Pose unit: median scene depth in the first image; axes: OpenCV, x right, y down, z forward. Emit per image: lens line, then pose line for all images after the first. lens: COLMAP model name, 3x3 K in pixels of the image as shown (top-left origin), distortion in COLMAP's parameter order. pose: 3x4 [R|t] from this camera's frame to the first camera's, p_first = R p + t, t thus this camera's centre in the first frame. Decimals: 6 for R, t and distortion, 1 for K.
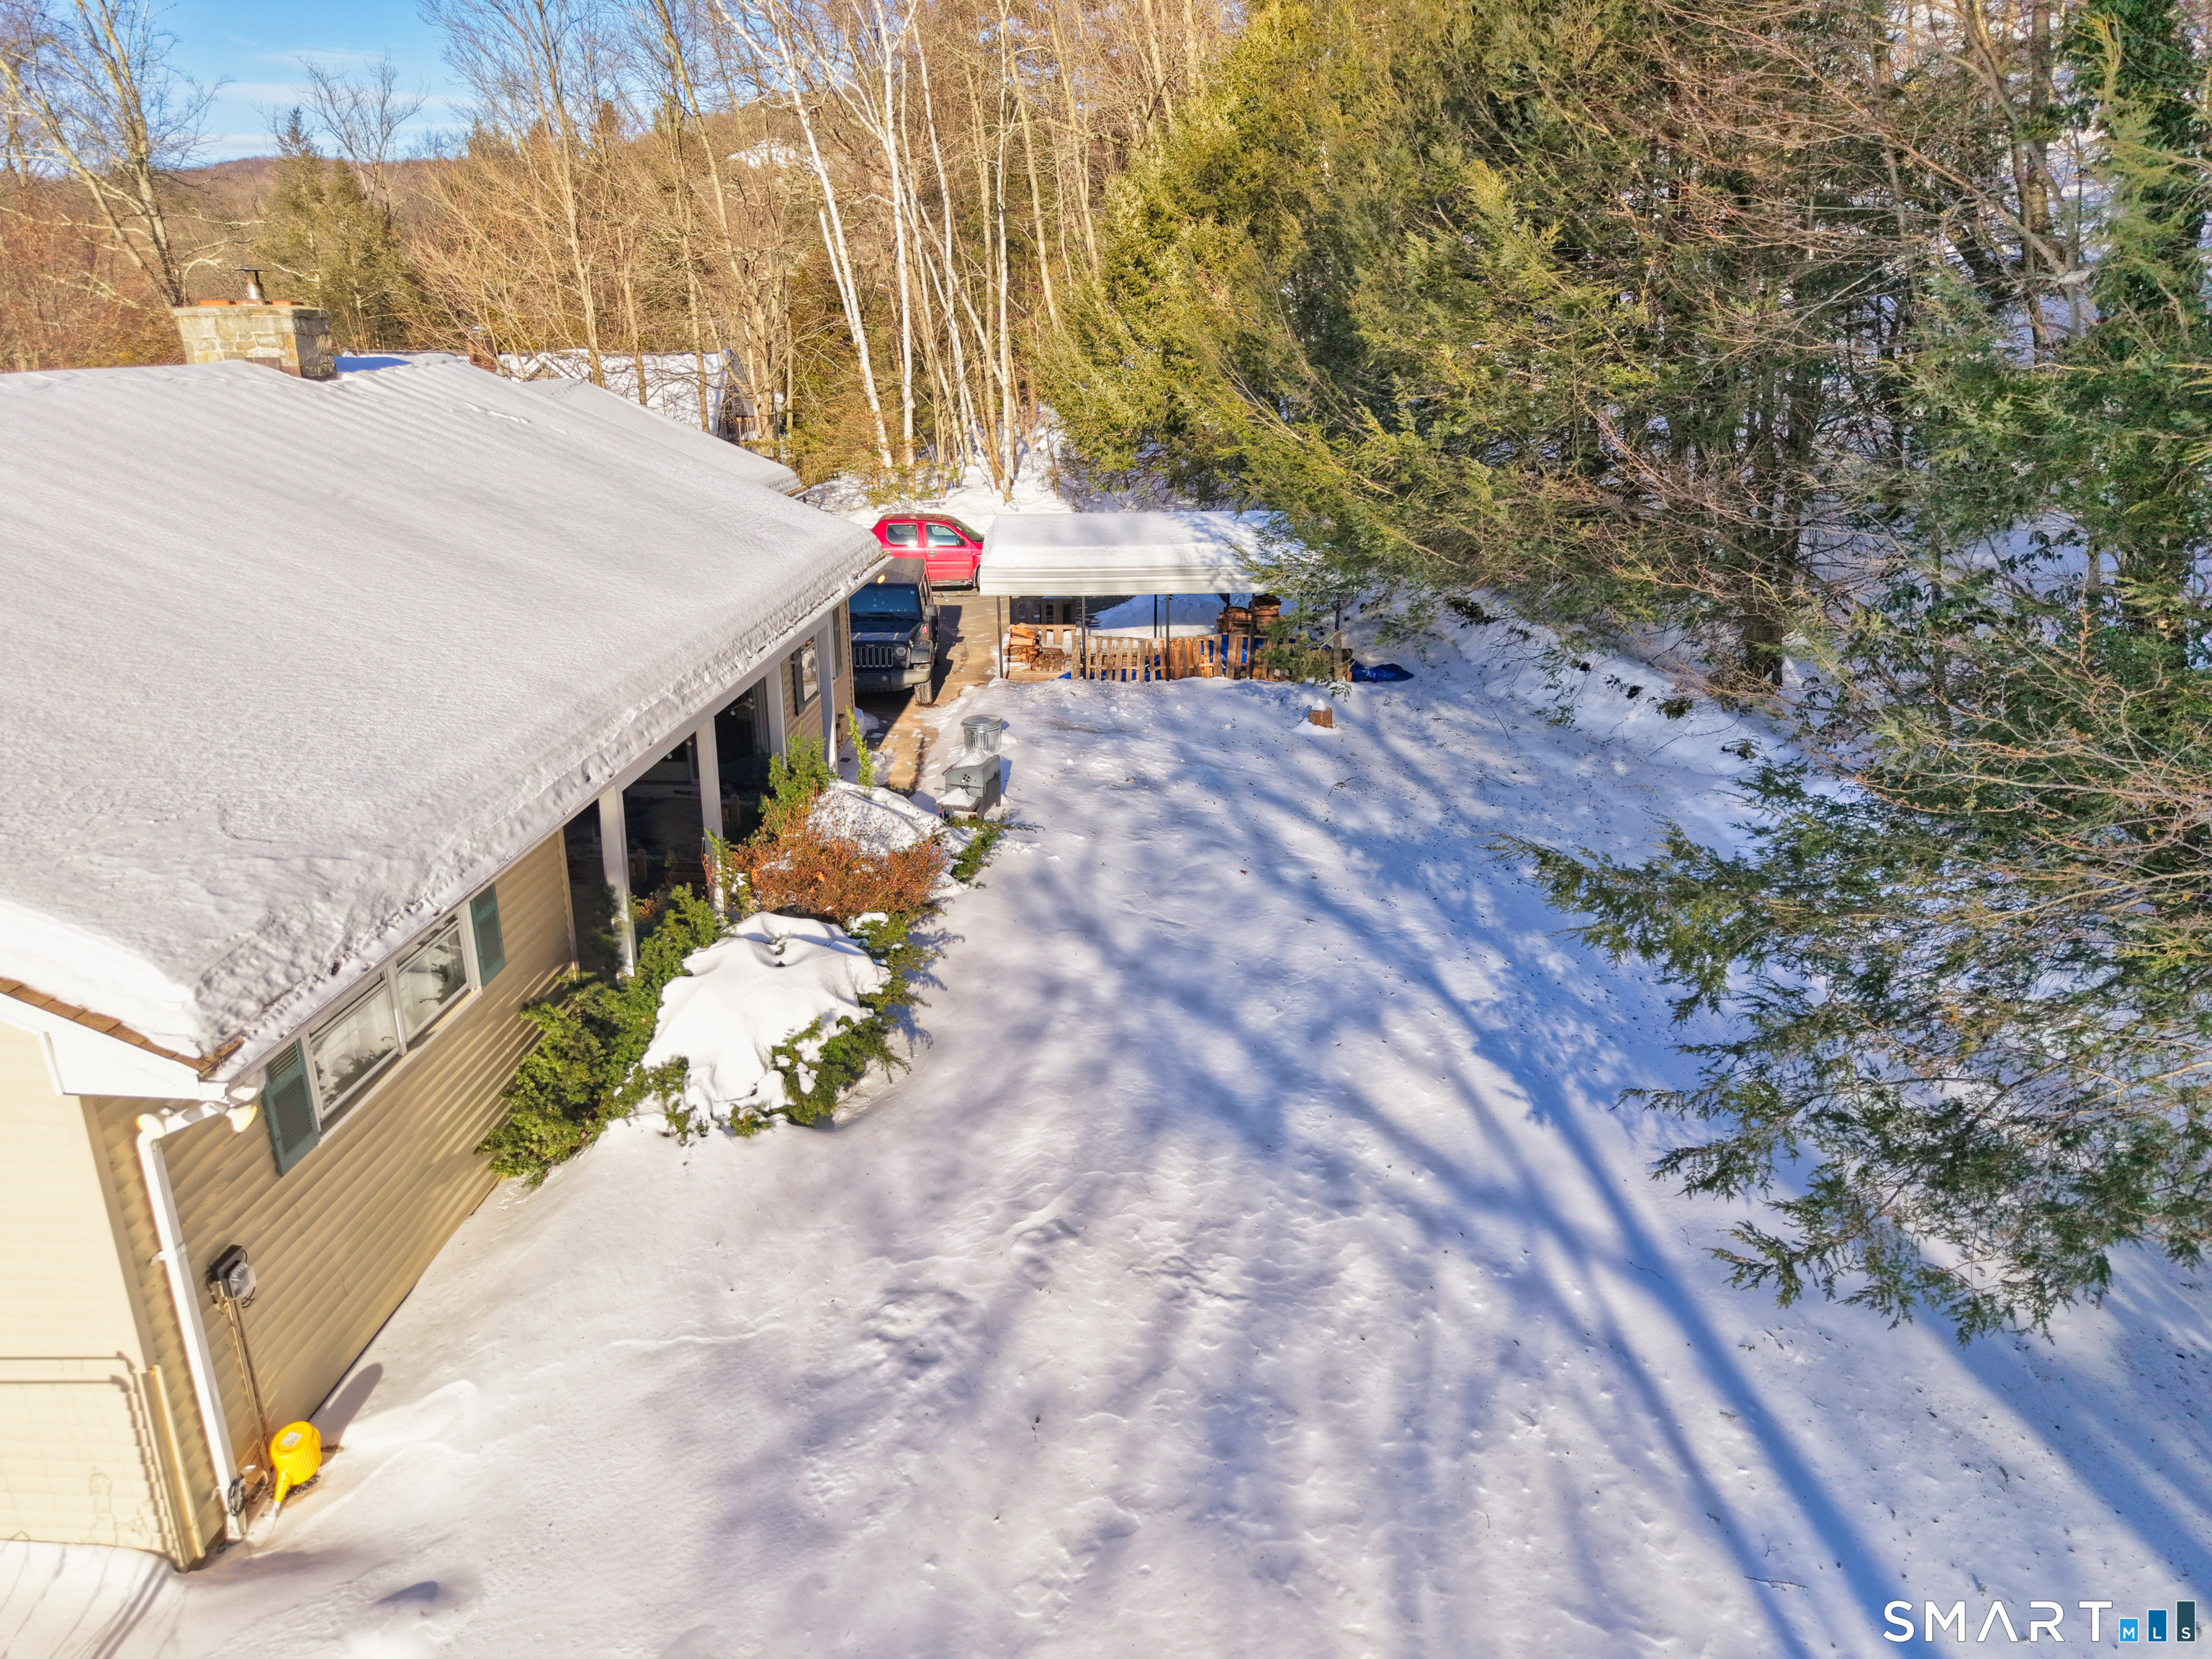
lens RADIAL K [[1423.5, 0, 1106.0], [0, 1423.5, 829.5], [0, 0, 1]] dist [0.004986, 0.000894]
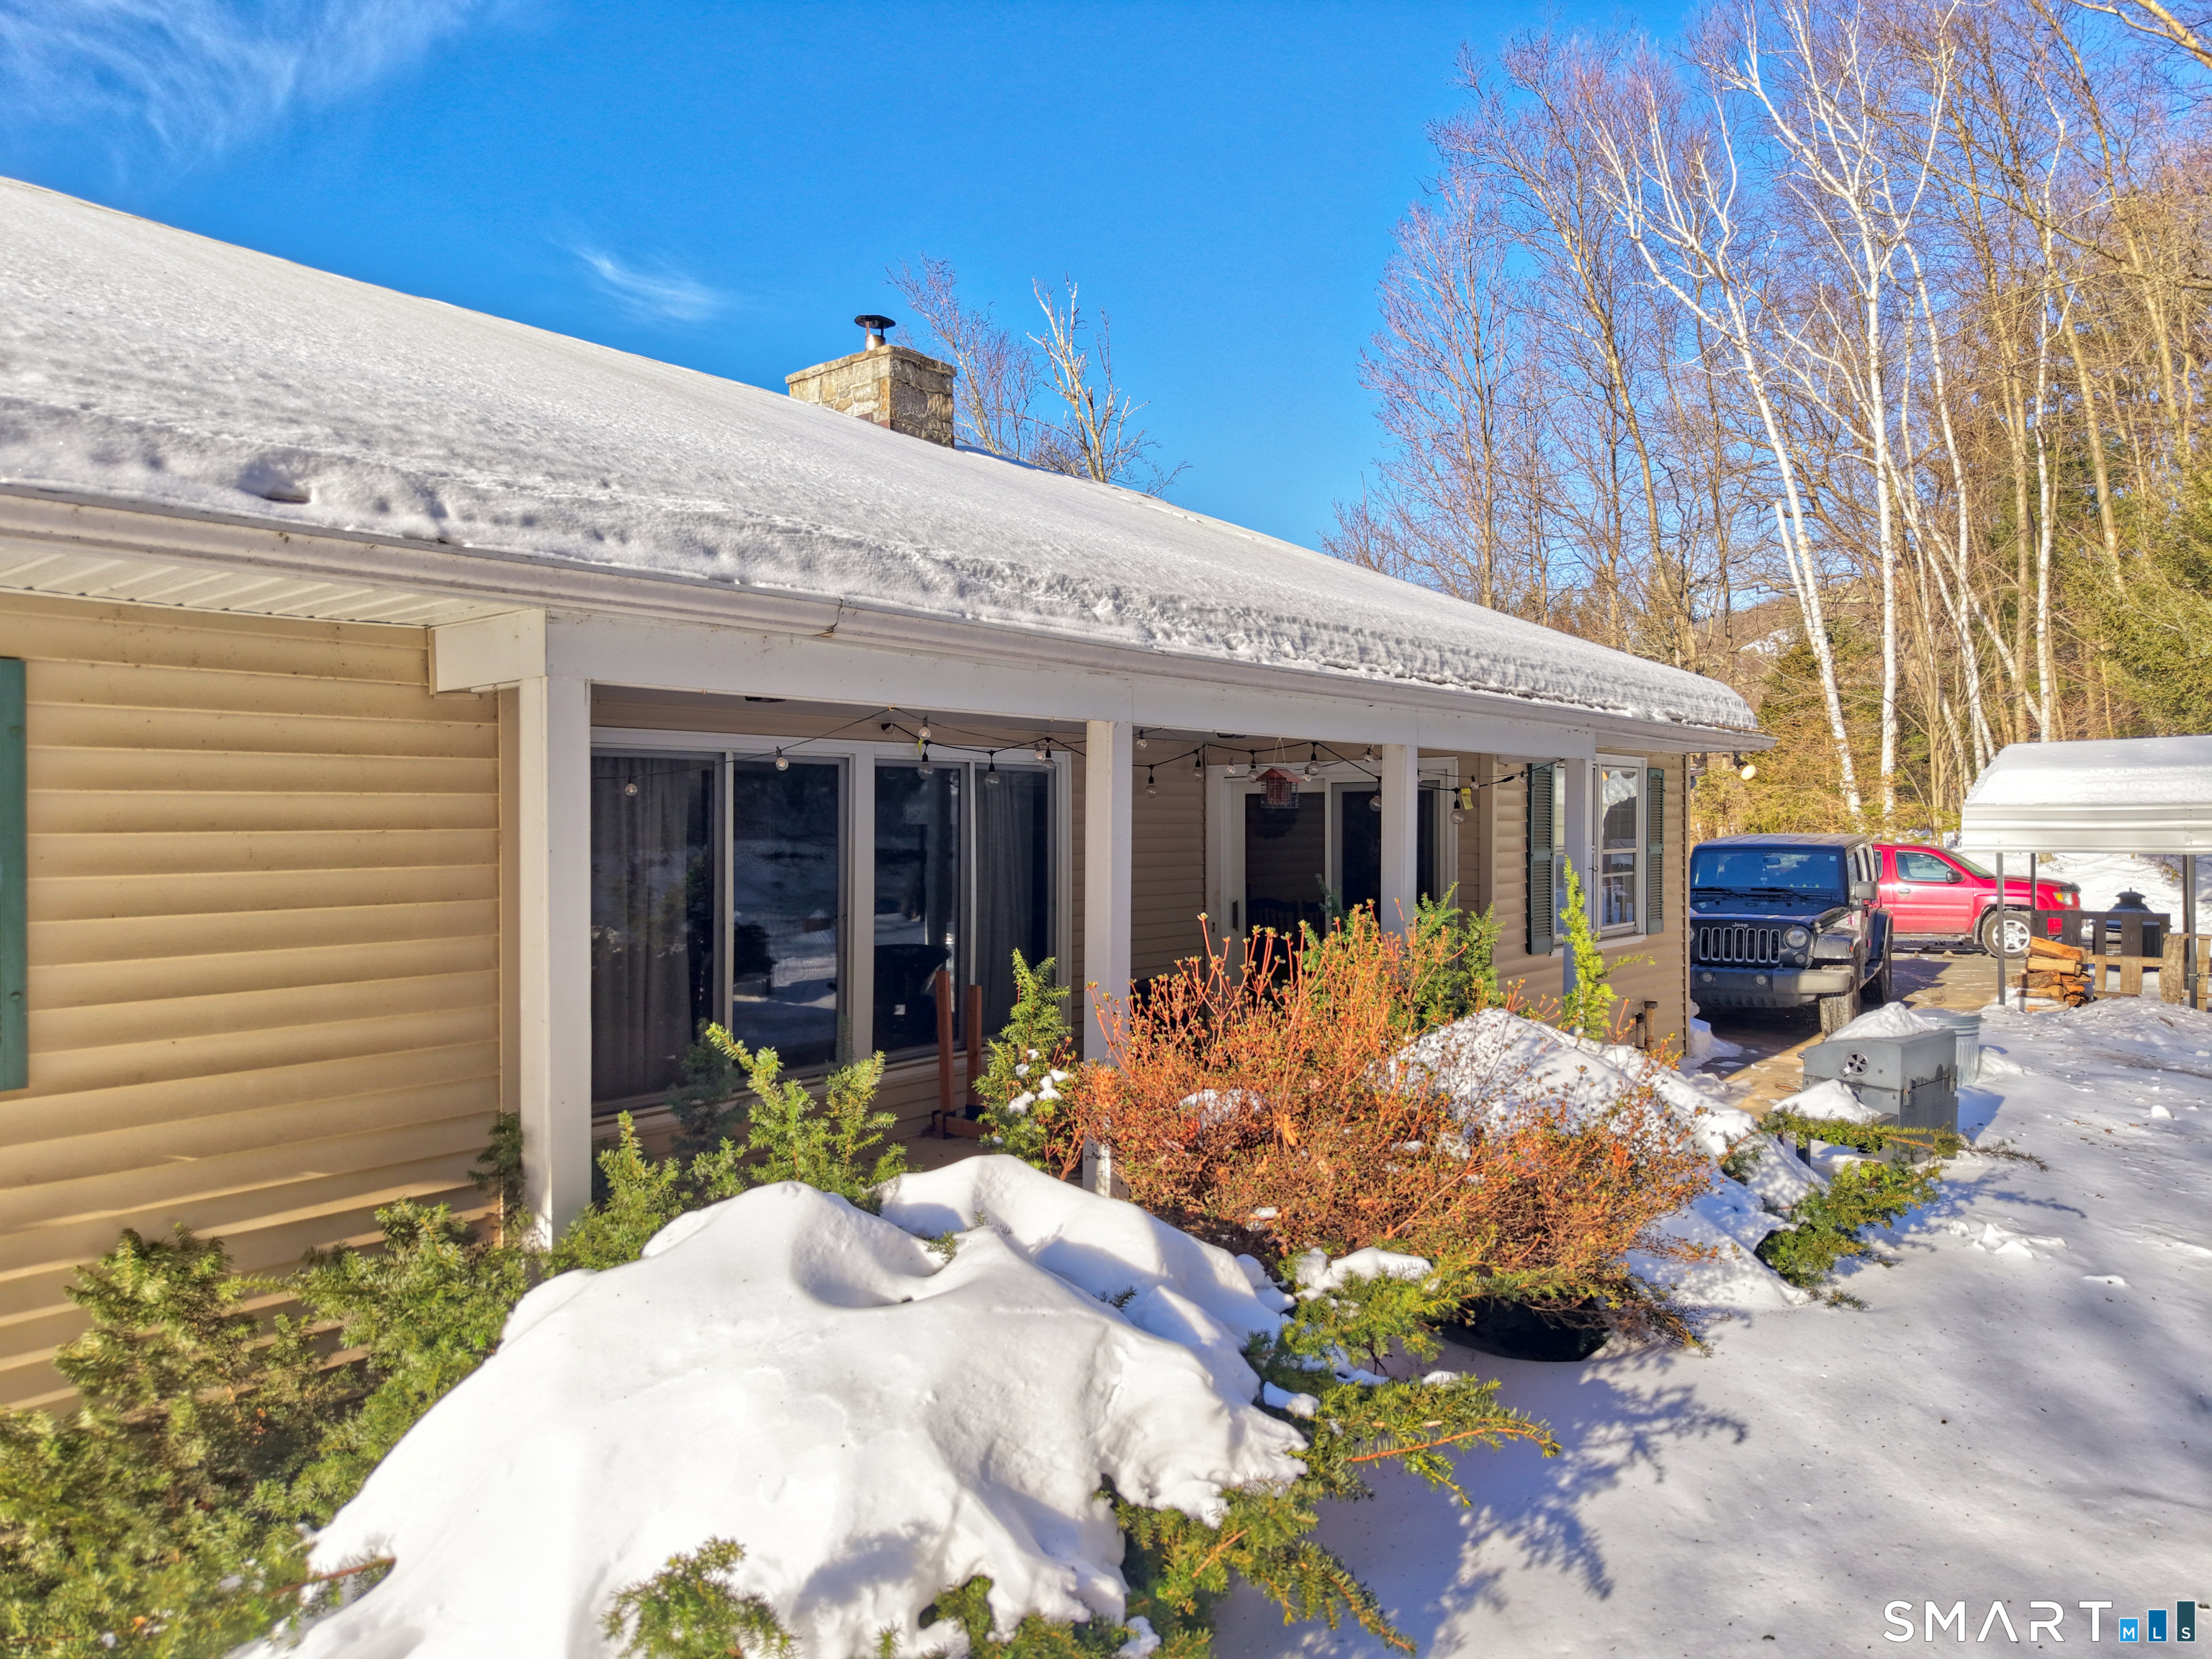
lens RADIAL K [[1423.5, 0, 1106.0], [0, 1423.5, 829.5], [0, 0, 1]] dist [0.004986, 0.000894]
pose [[0.792073, -0.002931, -0.610419, -0.016090], [-0.187518, 0.950468, -0.247886, 0.048438], [0.580910, 0.310808, 0.752291, 0.567521]]
